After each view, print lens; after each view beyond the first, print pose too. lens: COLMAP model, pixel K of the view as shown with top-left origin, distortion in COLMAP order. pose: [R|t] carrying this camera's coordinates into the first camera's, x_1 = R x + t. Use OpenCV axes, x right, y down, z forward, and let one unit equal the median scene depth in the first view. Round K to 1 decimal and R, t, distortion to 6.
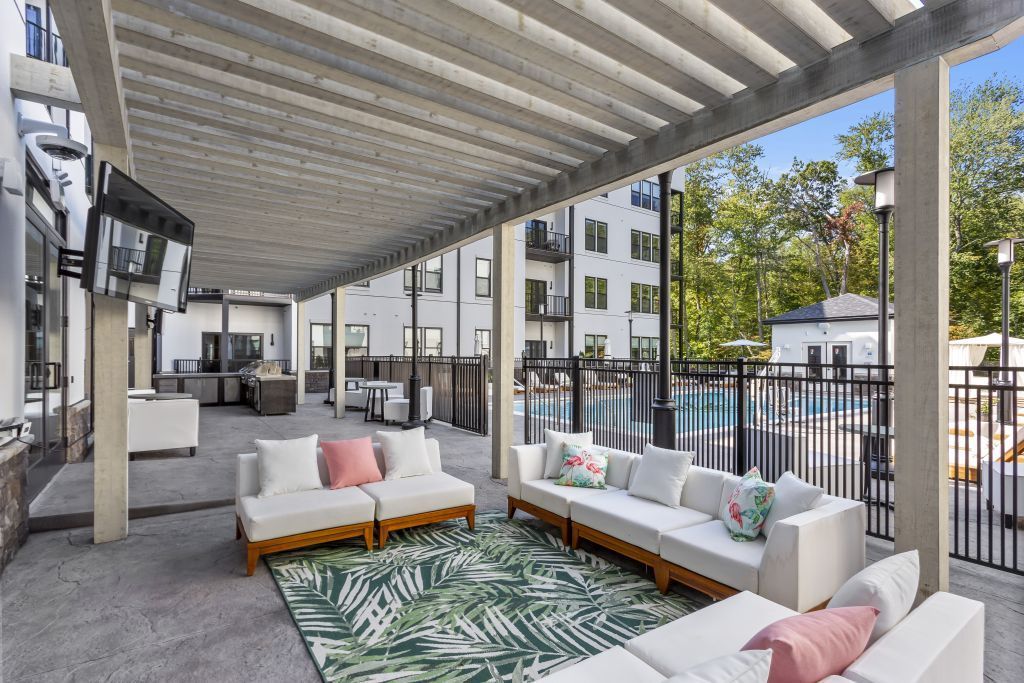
lens RADIAL K [[480.2, 0, 512.0], [0, 480.2, 341.5], [0, 0, 1]] dist [0.002779, 0.000672]
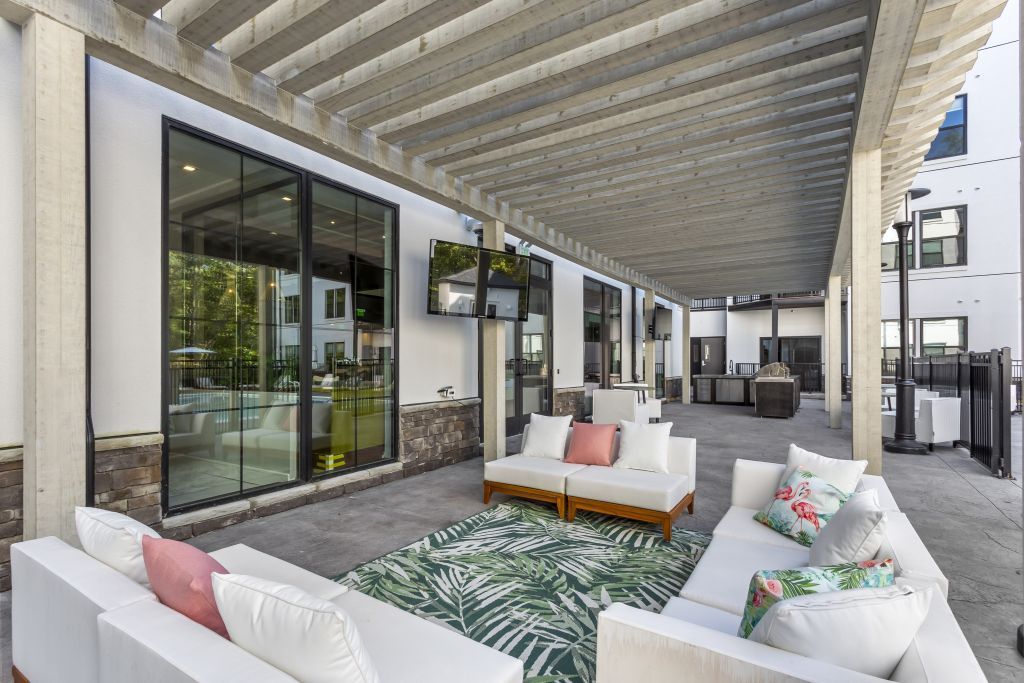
lens RADIAL K [[484.9, 0, 514.5], [0, 484.9, 346.6], [0, 0, 1]] dist [-0.000418, -0.000215]
pose [[0.393587, -0.037653, -0.918516, 0.599260], [0.033119, 0.999093, -0.026764, 0.050963], [0.918691, -0.019887, 0.394477, 0.389441]]
